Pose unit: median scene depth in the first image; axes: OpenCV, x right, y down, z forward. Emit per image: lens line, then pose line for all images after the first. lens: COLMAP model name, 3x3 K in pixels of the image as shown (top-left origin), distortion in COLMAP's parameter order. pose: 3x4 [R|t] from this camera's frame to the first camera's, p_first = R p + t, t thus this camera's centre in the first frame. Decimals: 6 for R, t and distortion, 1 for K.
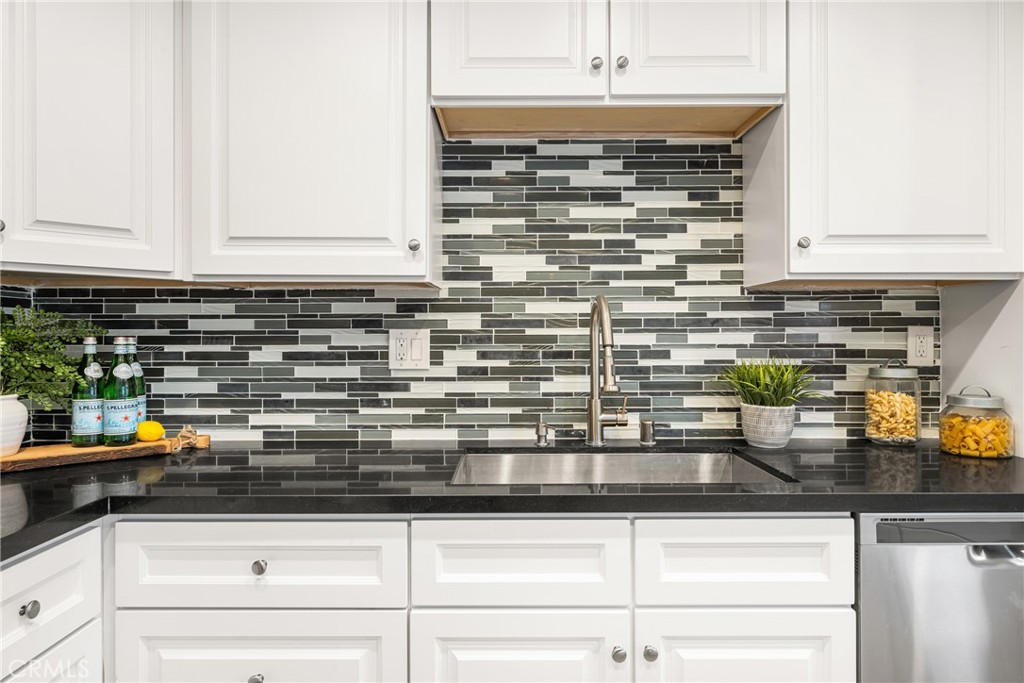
lens RADIAL K [[608.8, 0, 509.7], [0, 608.8, 332.2], [0, 0, 1]] dist [-0.001325, -0.001708]
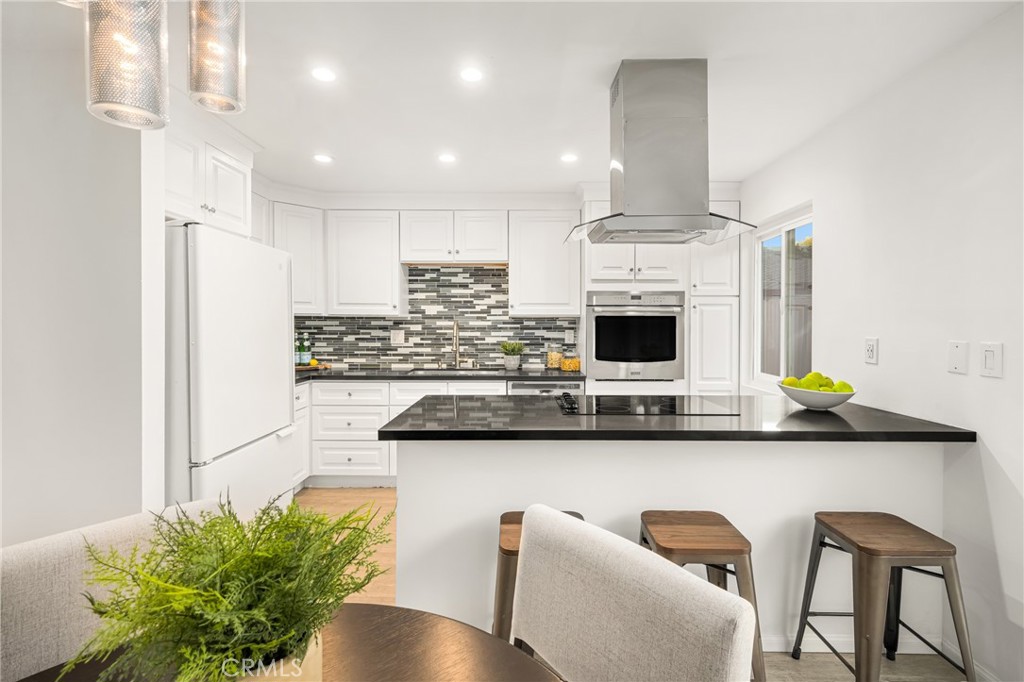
lens RADIAL K [[456.7, 0, 519.1], [0, 456.7, 328.6], [0, 0, 1]] dist [0.000320, 0.000228]
pose [[0.999985, 0.005138, -0.001919, 0.434867], [-0.005105, 0.999849, 0.016619, -0.052954], [0.002004, -0.016609, 0.999860, -1.233948]]
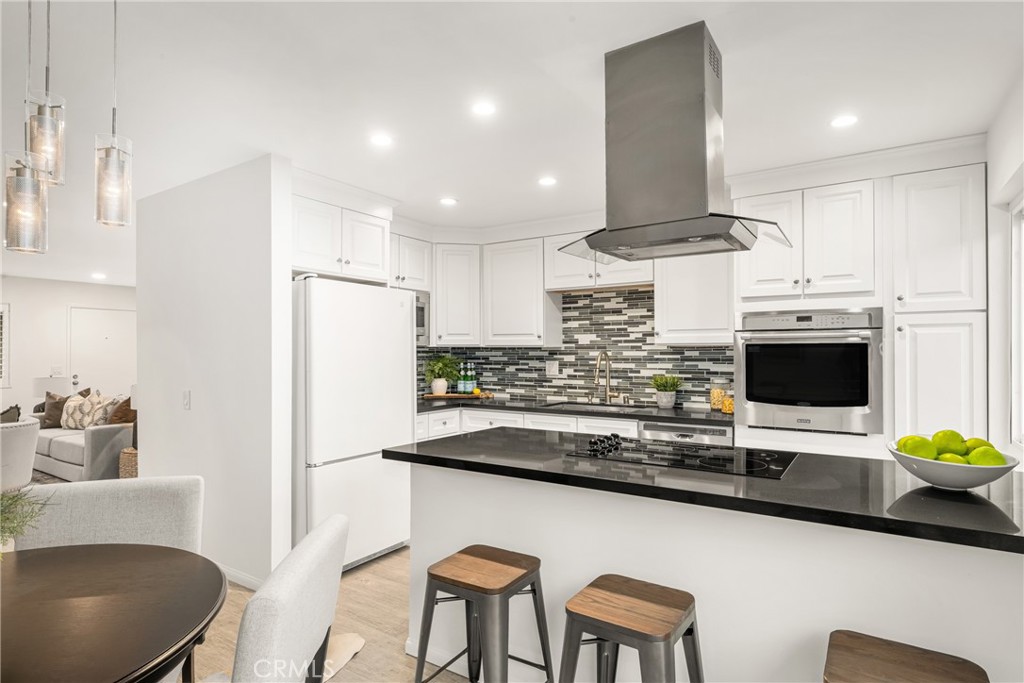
lens RADIAL K [[531.1, 0, 530.3], [0, 531.1, 352.2], [0, 0, 1]] dist [0.001665, -0.002547]
pose [[0.848674, 0.002108, -0.528912, 1.064895], [0.000858, 0.999985, 0.005362, -0.059669], [0.528916, -0.005004, 0.848660, -1.168011]]
